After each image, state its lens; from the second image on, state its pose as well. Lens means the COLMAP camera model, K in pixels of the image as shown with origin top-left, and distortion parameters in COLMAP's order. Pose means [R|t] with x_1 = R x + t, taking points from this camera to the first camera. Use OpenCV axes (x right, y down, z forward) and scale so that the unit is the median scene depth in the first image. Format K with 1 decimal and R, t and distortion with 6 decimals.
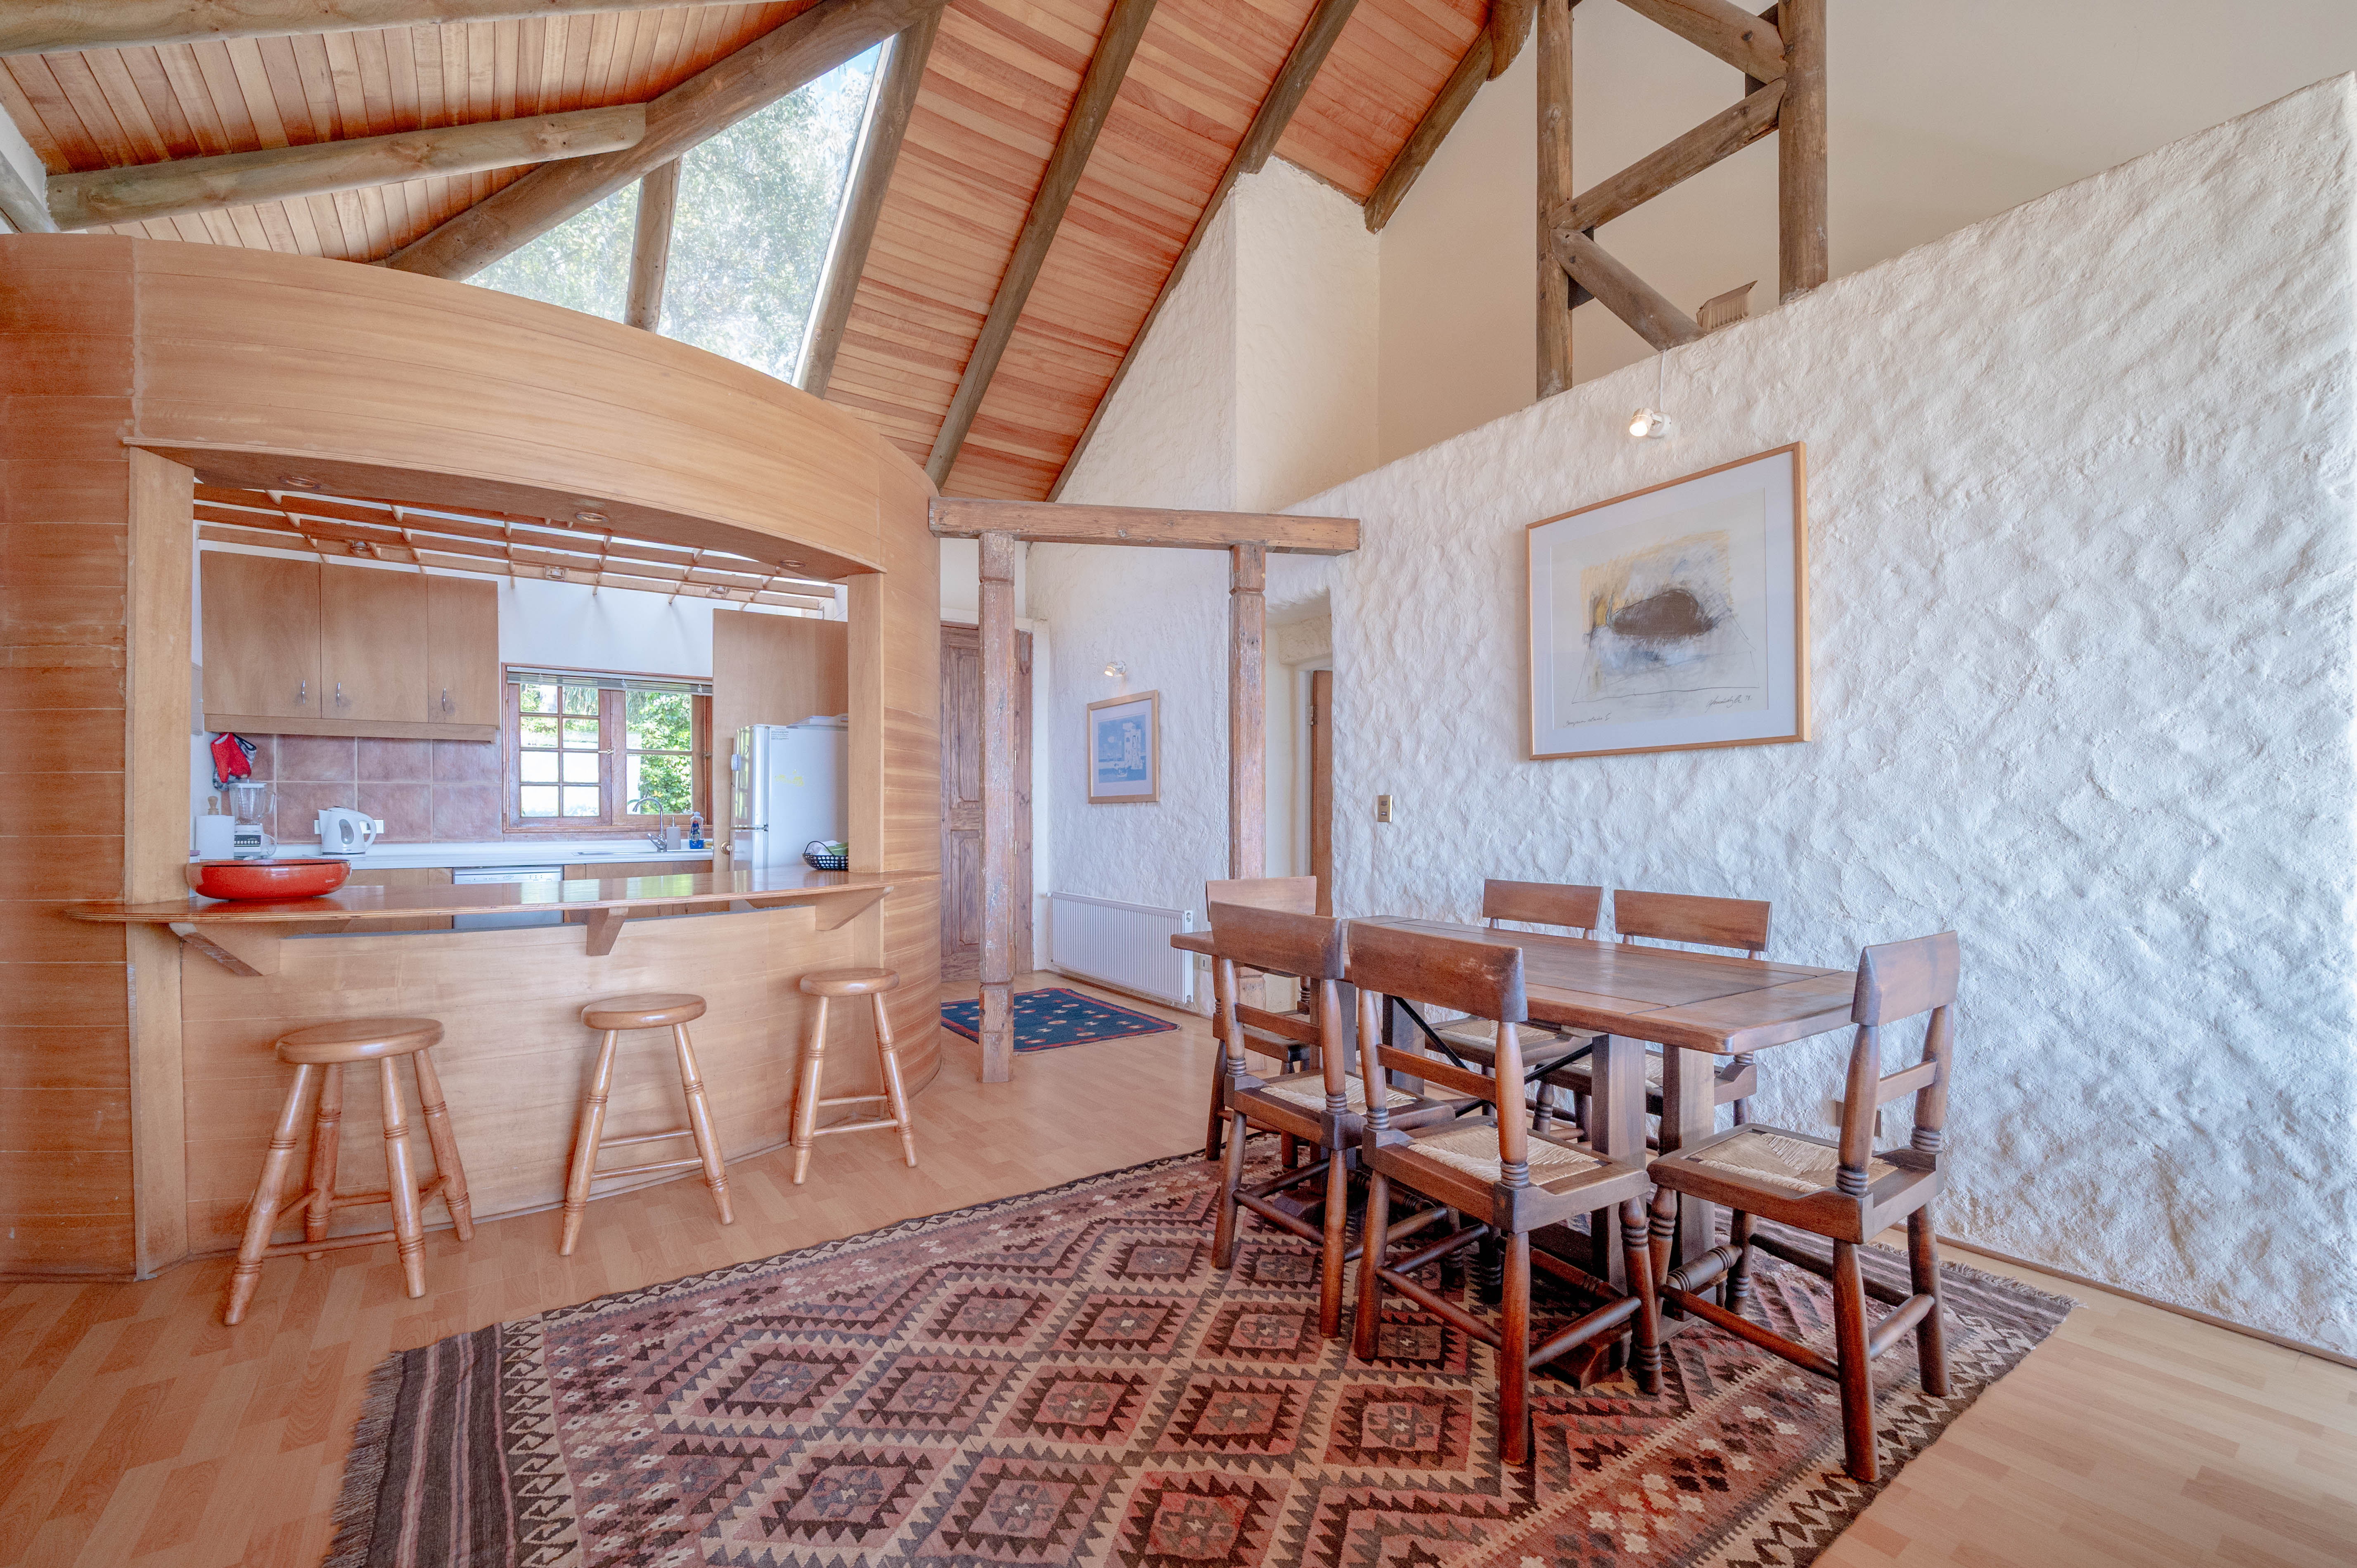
lens RADIAL K [[965.4, 0, 1168.9], [0, 965.4, 808.7], [0, 0, 1]] dist [0.001470, 0.000332]
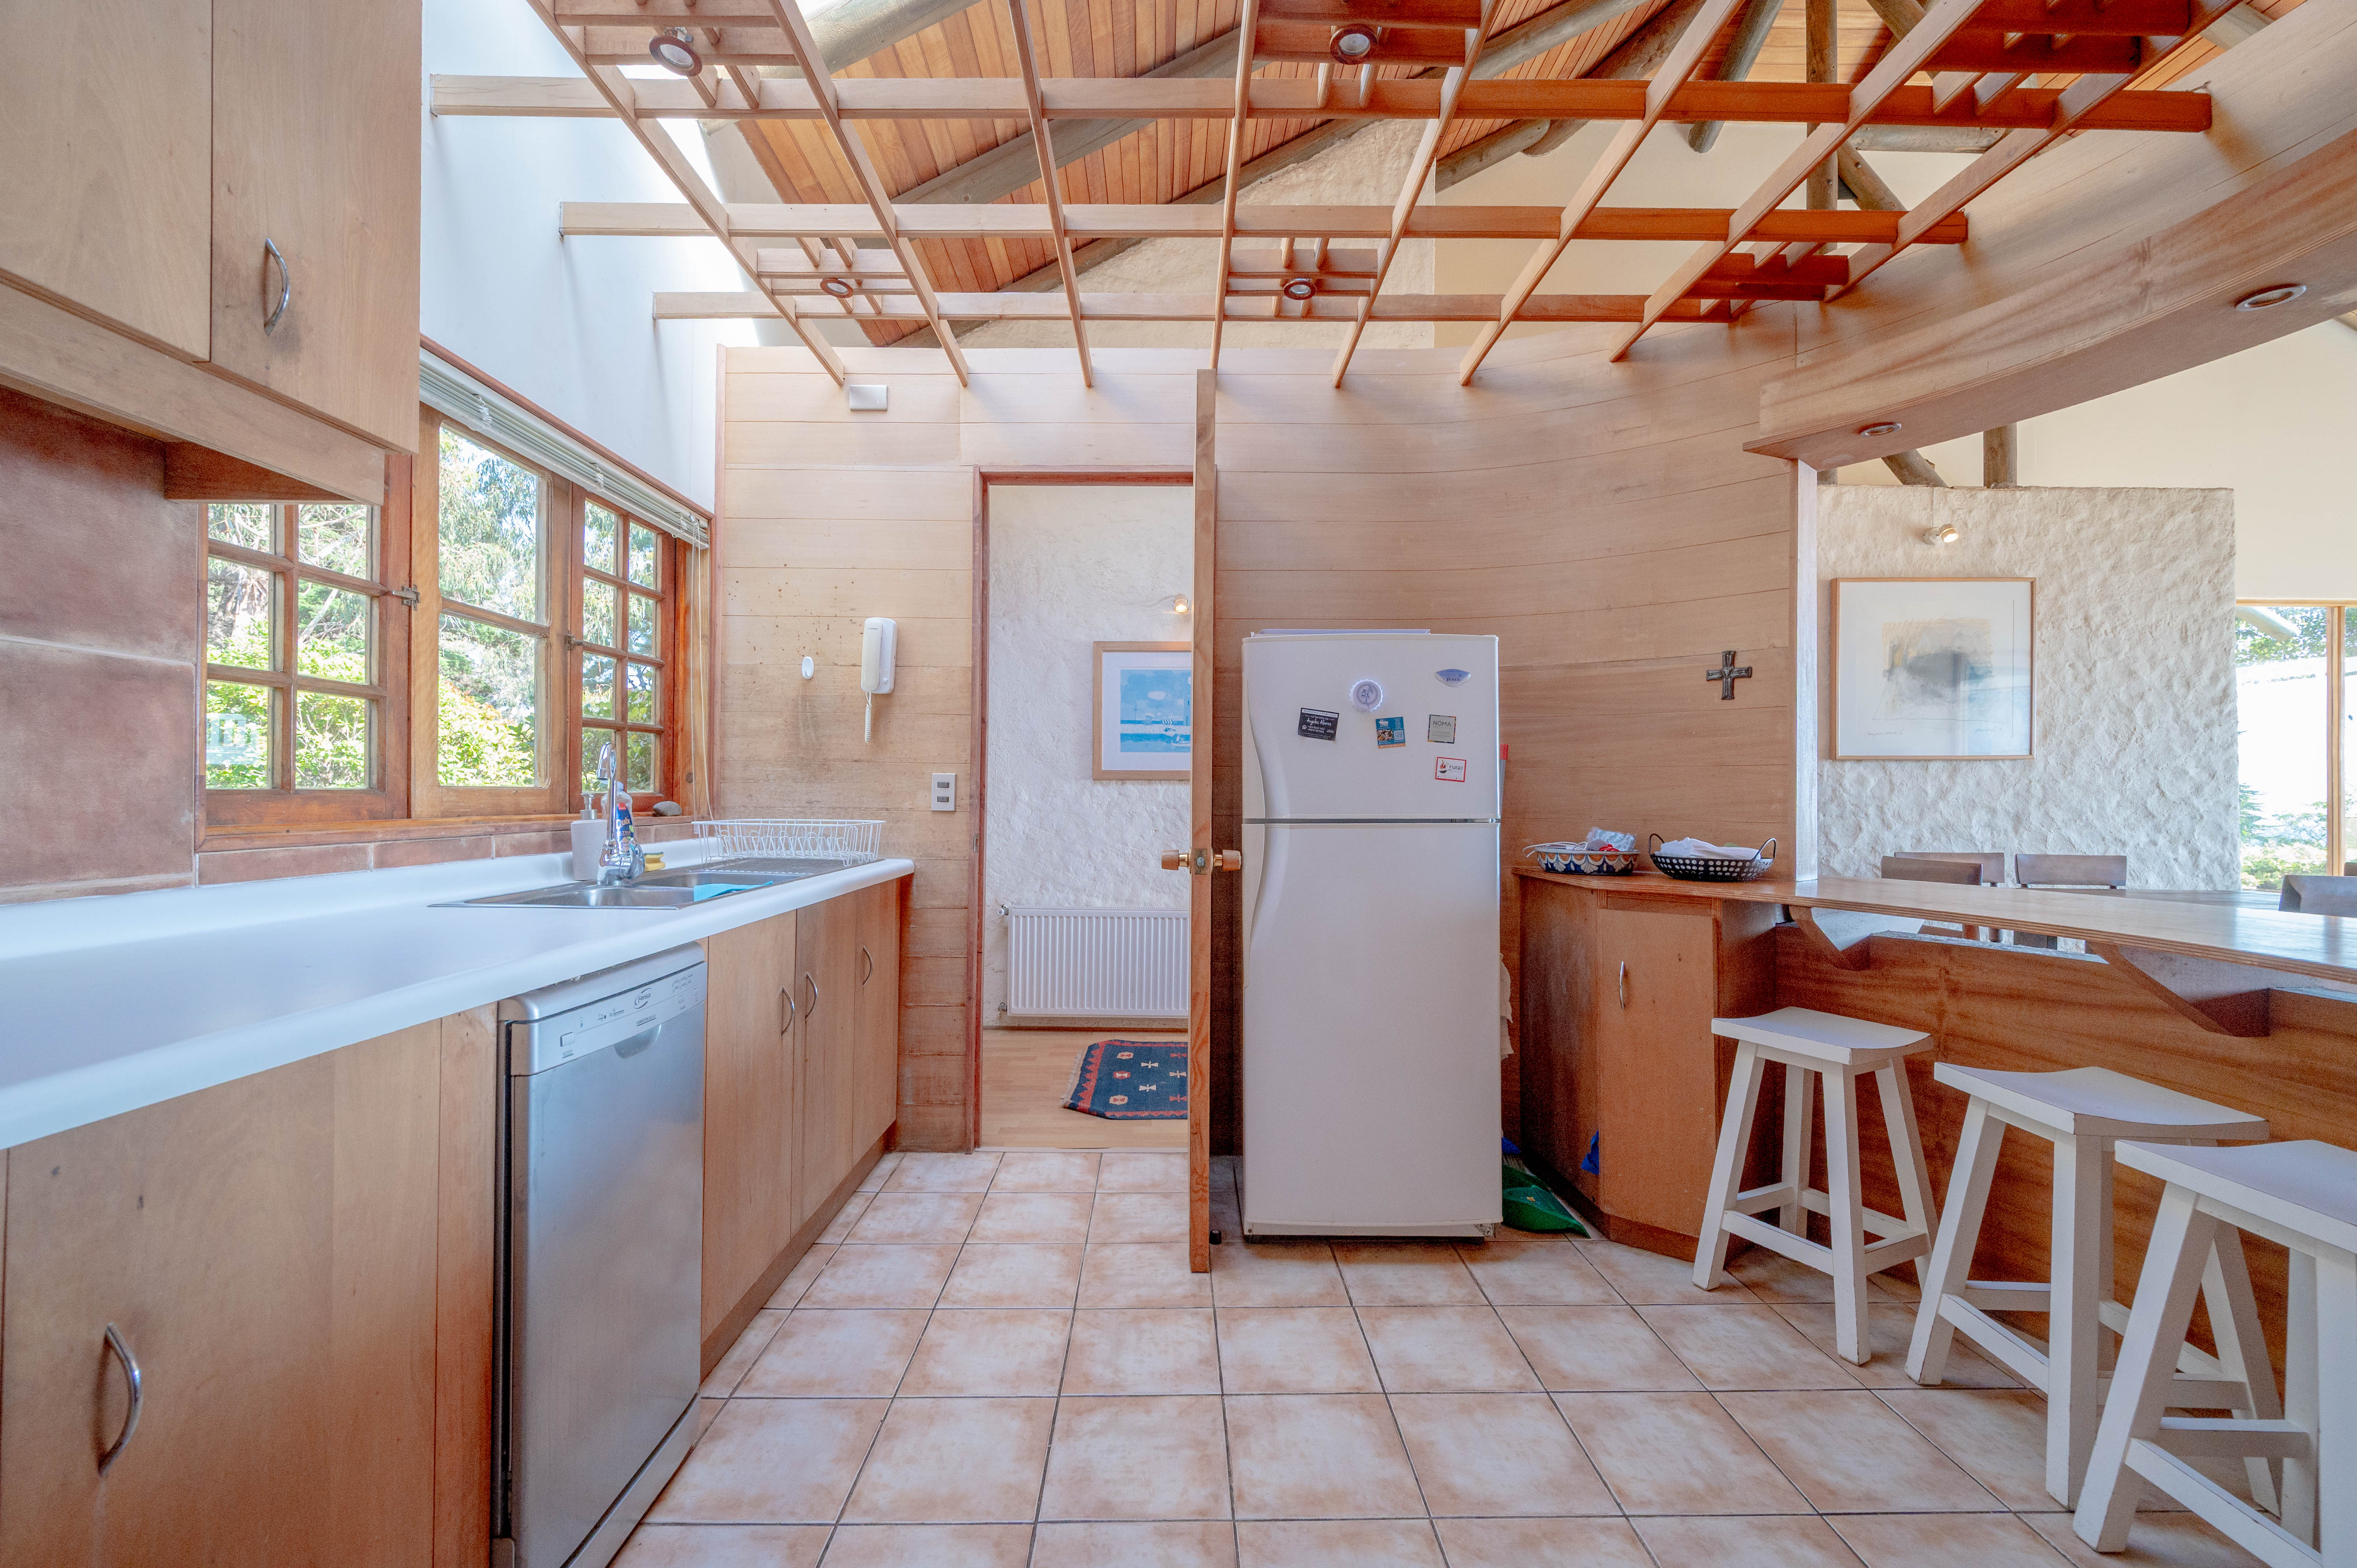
lens RADIAL K [[965.3, 0, 1174.1], [0, 965.3, 786.0], [0, 0, 1]] dist [0.001470, 0.000332]
pose [[0.557639, 0.014249, 0.829961, -1.719707], [-0.013958, 0.999872, -0.007787, 0.010658], [-0.829966, -0.007242, 0.557767, 1.452861]]
